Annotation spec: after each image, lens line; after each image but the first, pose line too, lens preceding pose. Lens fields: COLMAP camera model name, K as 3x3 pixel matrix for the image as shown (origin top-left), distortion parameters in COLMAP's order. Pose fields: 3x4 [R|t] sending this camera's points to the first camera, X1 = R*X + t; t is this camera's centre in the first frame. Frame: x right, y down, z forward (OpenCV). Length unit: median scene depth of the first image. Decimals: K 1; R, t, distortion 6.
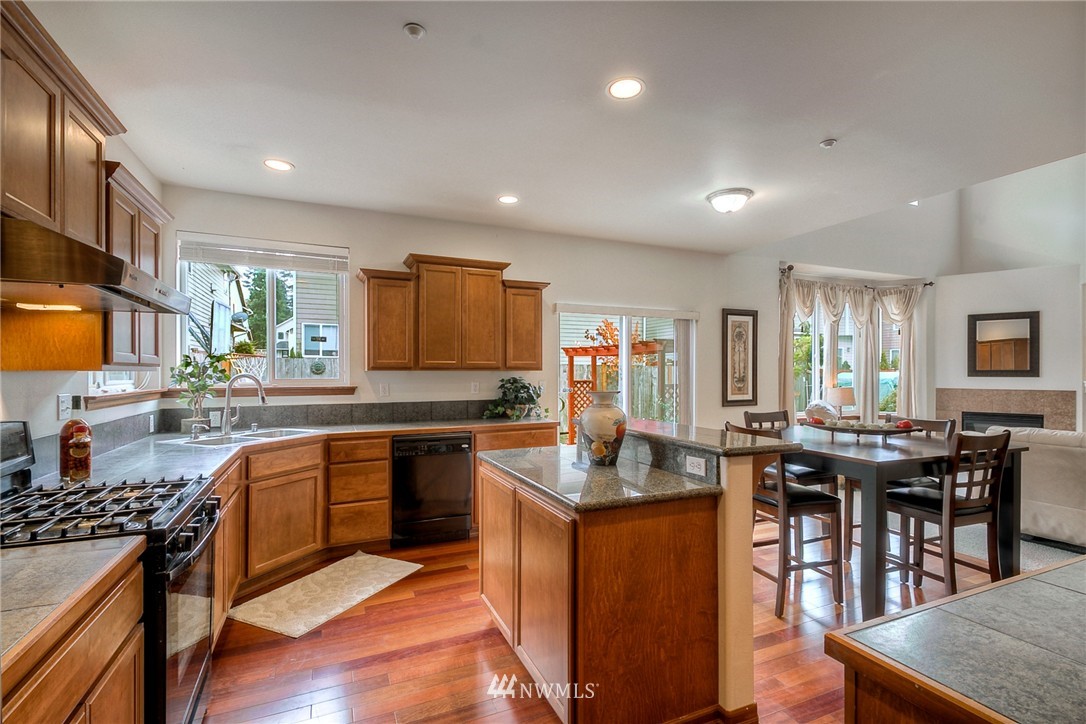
lens RADIAL K [[499.4, 0, 551.0], [0, 499.4, 379.5], [0, 0, 1]] dist [0.021812, -0.004268]
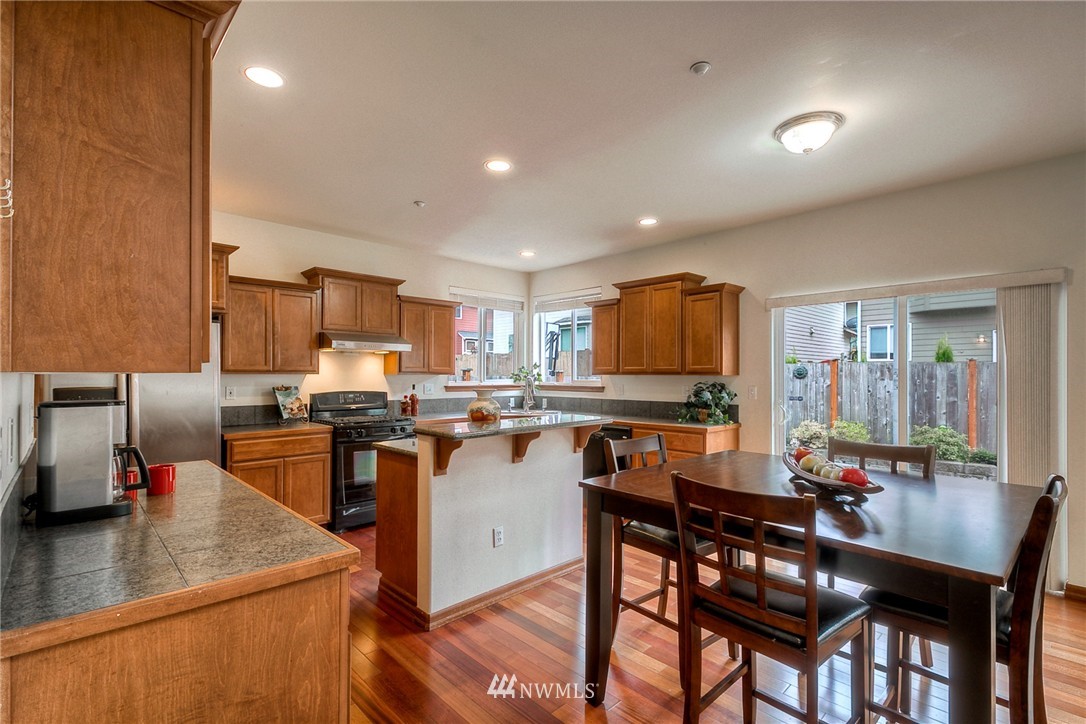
lens RADIAL K [[499.4, 0, 542.3], [0, 499.4, 369.7], [0, 0, 1]] dist [0.021812, -0.004268]
pose [[0.332787, -0.007745, -0.942970, 0.591468], [-0.019210, 0.999703, -0.014990, -0.005671], [0.942807, 0.023103, 0.332539, 0.277058]]
